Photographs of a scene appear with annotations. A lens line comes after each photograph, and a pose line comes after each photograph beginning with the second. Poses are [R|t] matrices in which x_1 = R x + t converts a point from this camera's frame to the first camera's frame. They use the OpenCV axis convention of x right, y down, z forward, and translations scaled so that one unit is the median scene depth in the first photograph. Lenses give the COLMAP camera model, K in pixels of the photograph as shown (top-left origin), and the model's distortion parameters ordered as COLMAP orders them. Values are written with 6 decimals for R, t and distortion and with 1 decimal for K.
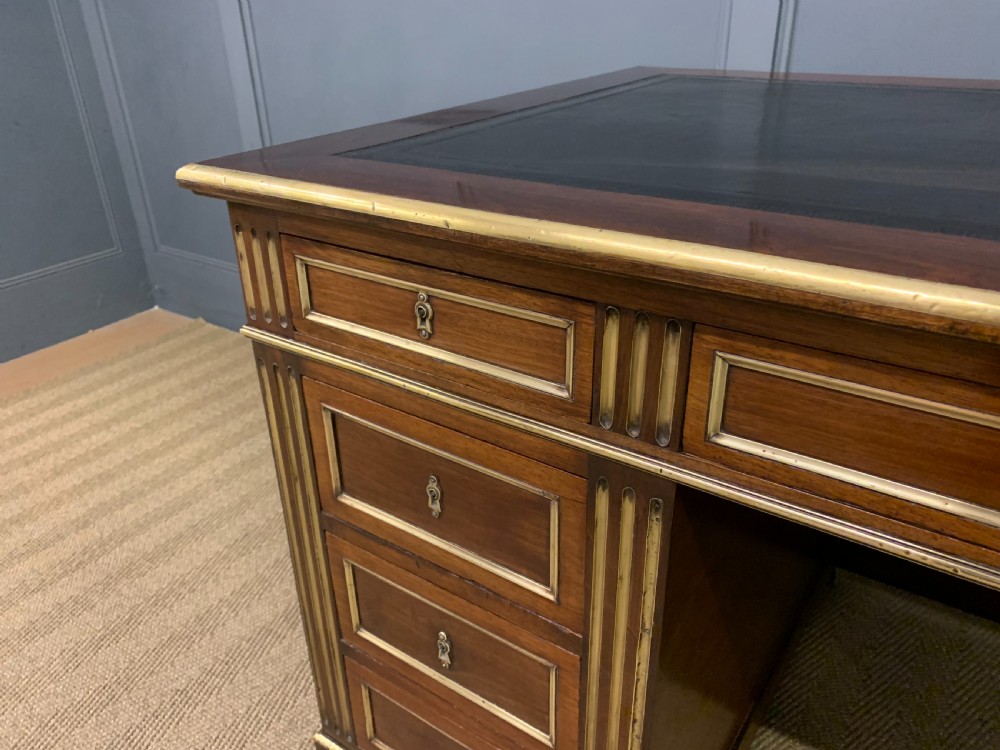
lens RADIAL K [[774.3, 0, 497.7], [0, 774.3, 376.2], [0, 0, 1]] dist [0.029167, -0.014728]
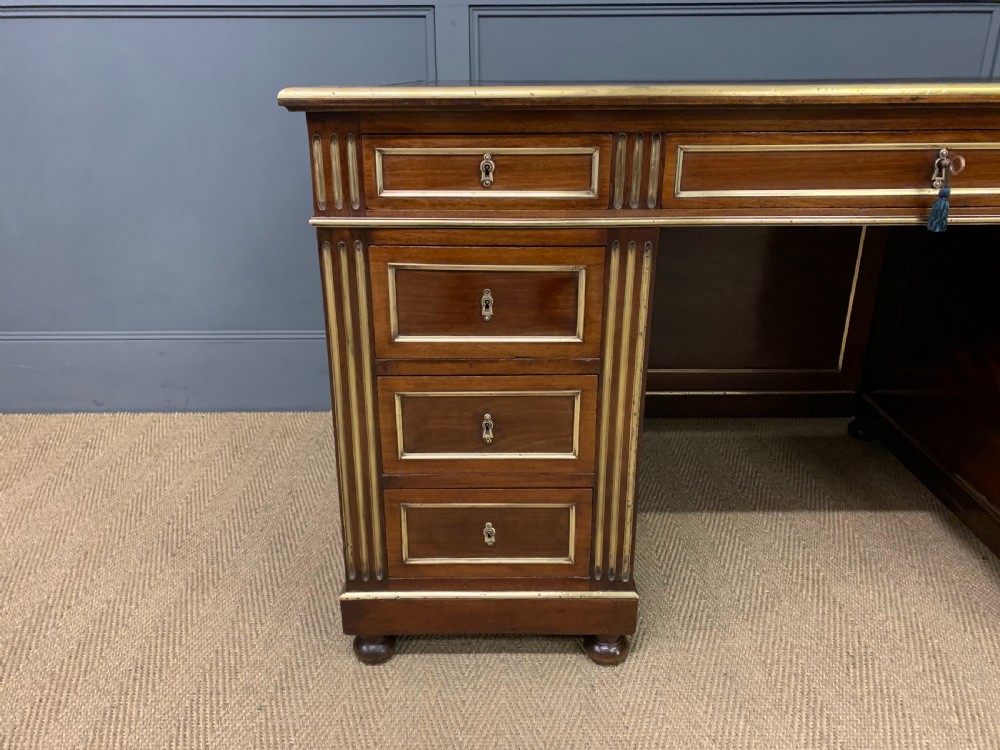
lens RADIAL K [[774.3, 0, 499.4], [0, 774.3, 366.6], [0, 0, 1]] dist [0.029167, -0.014728]
pose [[0.817171, -0.183337, 0.546460, -0.956330], [0.245189, 0.968578, -0.041696, 0.360634], [-0.521645, 0.168059, 0.836447, -0.261969]]
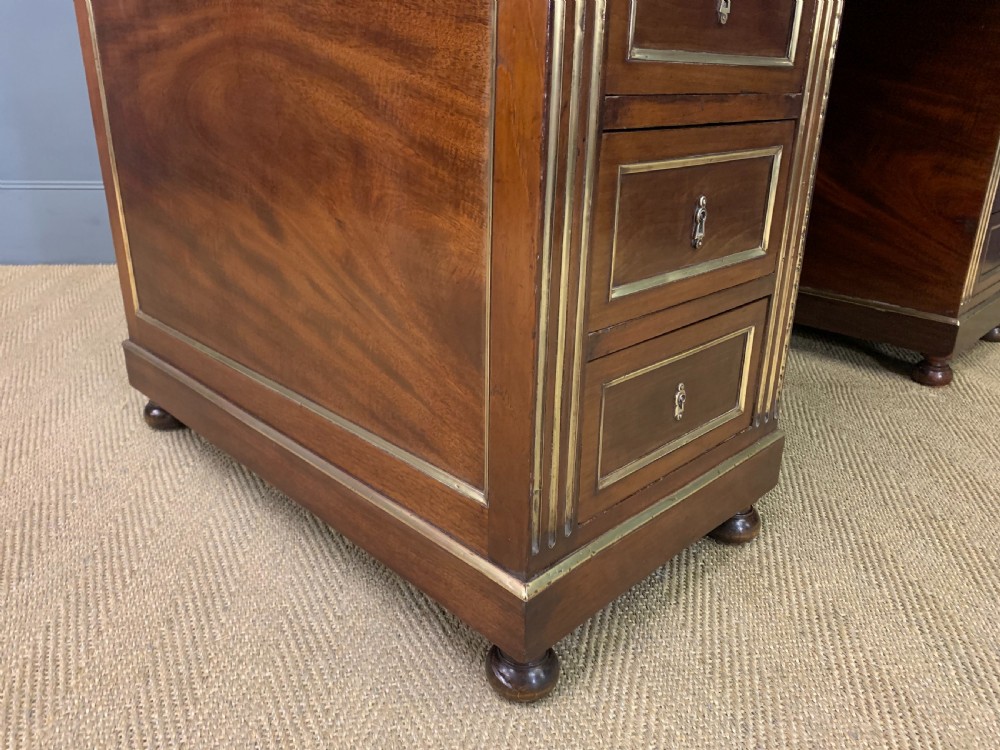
lens RADIAL K [[774.3, 0, 494.3], [0, 774.3, 367.1], [0, 0, 1]] dist [0.029167, -0.014728]
pose [[0.740194, -0.199550, 0.642100, -0.784348], [0.269098, 0.963051, -0.010914, 1.170273], [-0.616197, 0.180866, 0.766543, -0.692612]]
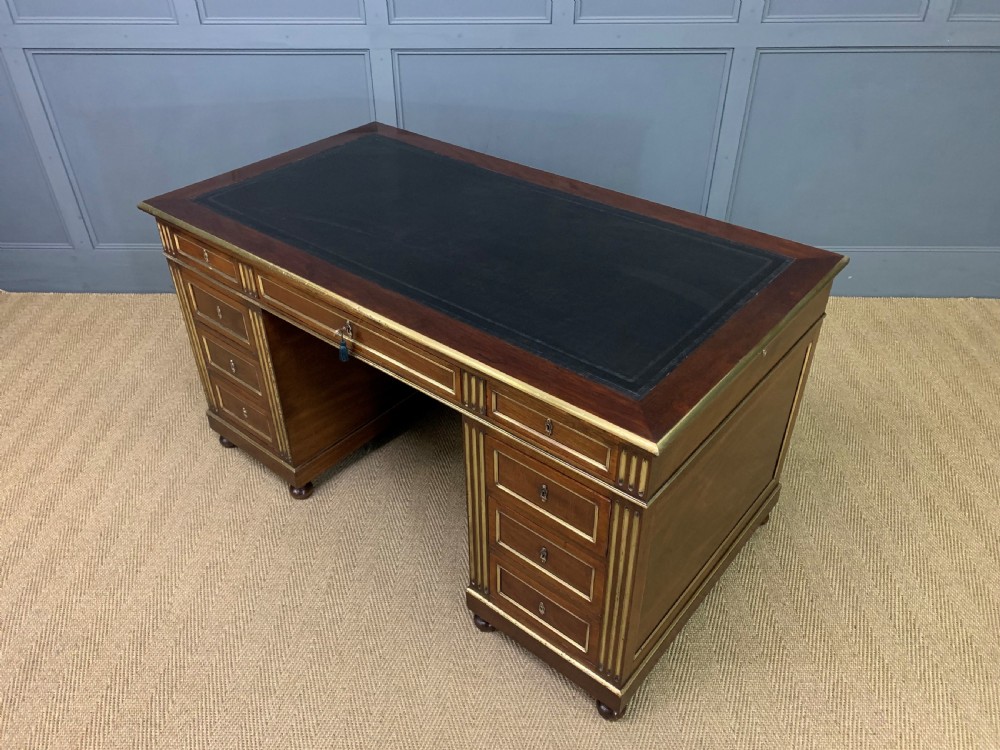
lens RADIAL K [[774.3, 0, 495.8], [0, 774.3, 374.0], [0, 0, 1]] dist [0.029167, -0.014728]
pose [[0.828939, -0.307851, 0.466998, -1.402779], [0.237707, 0.949655, 0.204084, -0.045122], [-0.506315, -0.058165, 0.860385, -2.245146]]
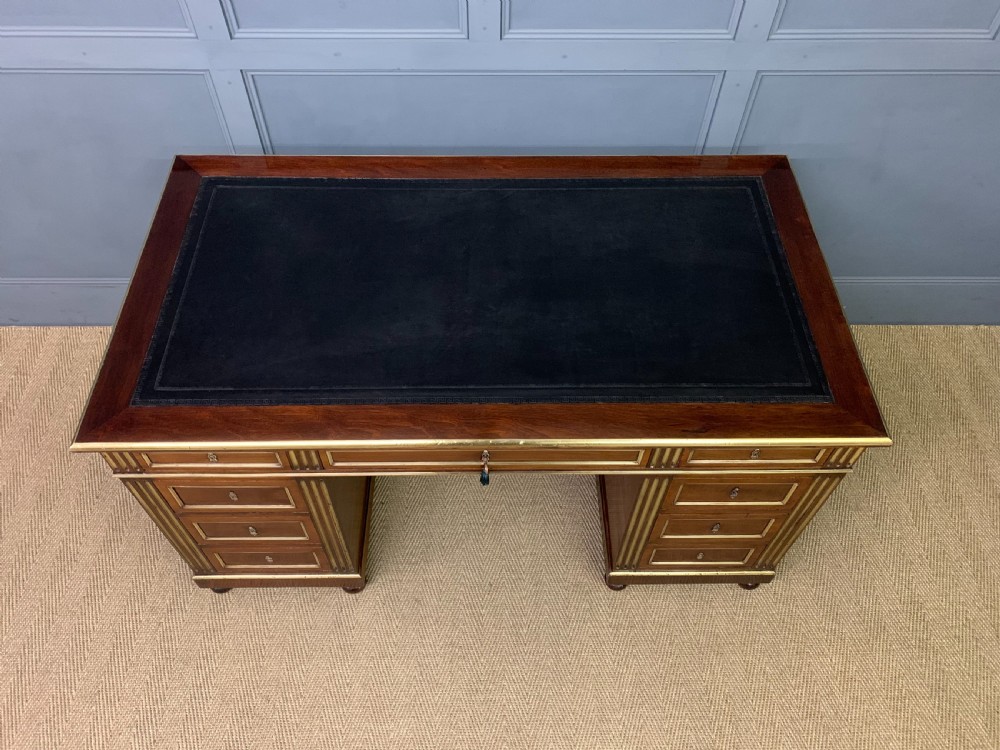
lens RADIAL K [[774.3, 0, 496.1], [0, 774.3, 369.7], [0, 0, 1]] dist [0.029167, -0.014728]
pose [[0.809601, -0.452510, 0.373873, -0.159042], [0.235276, 0.833705, 0.499581, -1.324968], [-0.537765, -0.316498, 0.781433, -1.385375]]
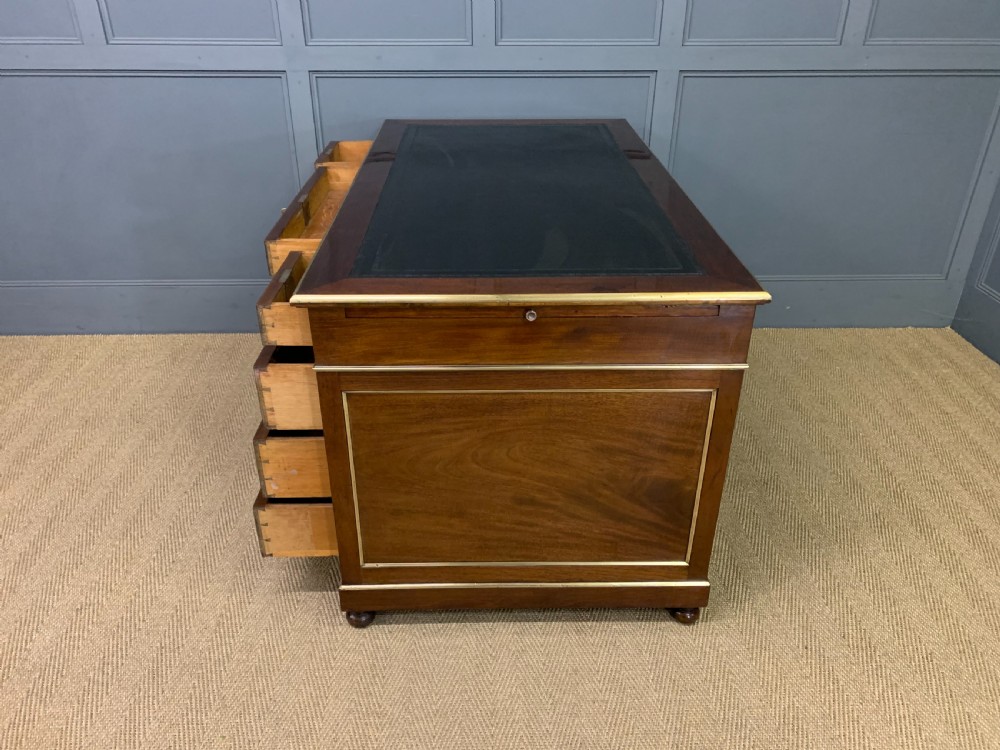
lens RADIAL K [[774.3, 0, 496.8], [0, 774.3, 383.6], [0, 0, 1]] dist [0.029167, -0.014728]
pose [[0.798870, -0.271273, 0.536859, -1.210748], [0.248061, 0.961677, 0.116806, 0.369217], [-0.547971, 0.039861, 0.835547, -2.124937]]
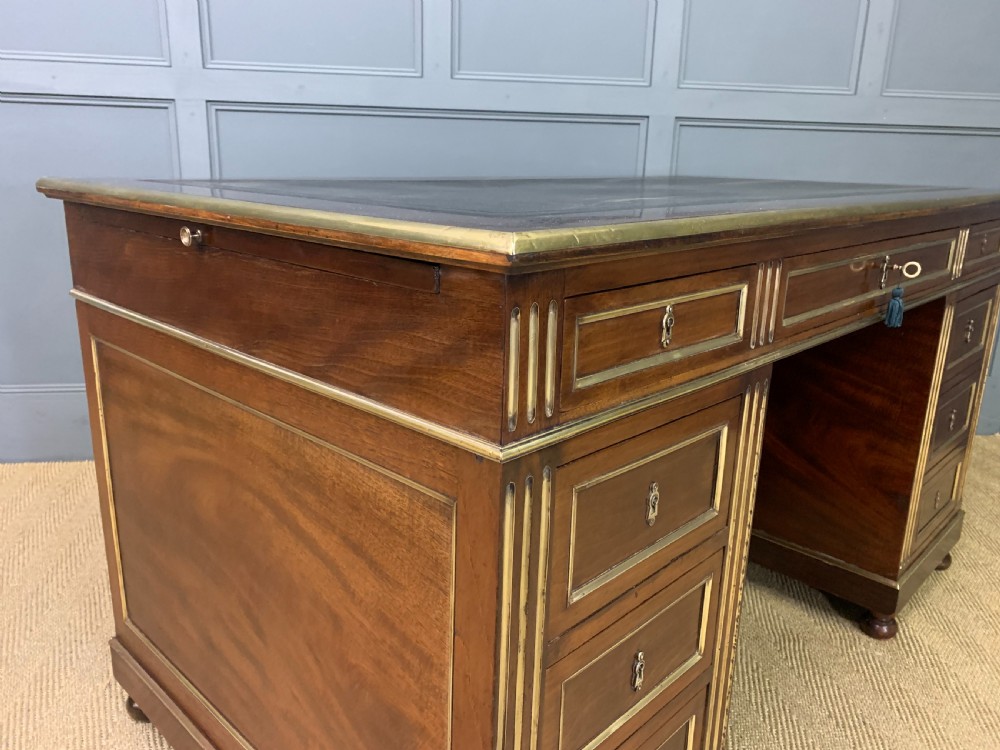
lens RADIAL K [[774.3, 0, 496.4], [0, 774.3, 366.1], [0, 0, 1]] dist [0.029167, -0.014728]
pose [[0.722655, -0.140519, 0.676775, -0.762551], [0.270399, 0.958560, -0.089704, 0.637339], [-0.636124, 0.247825, 0.730704, -0.945106]]
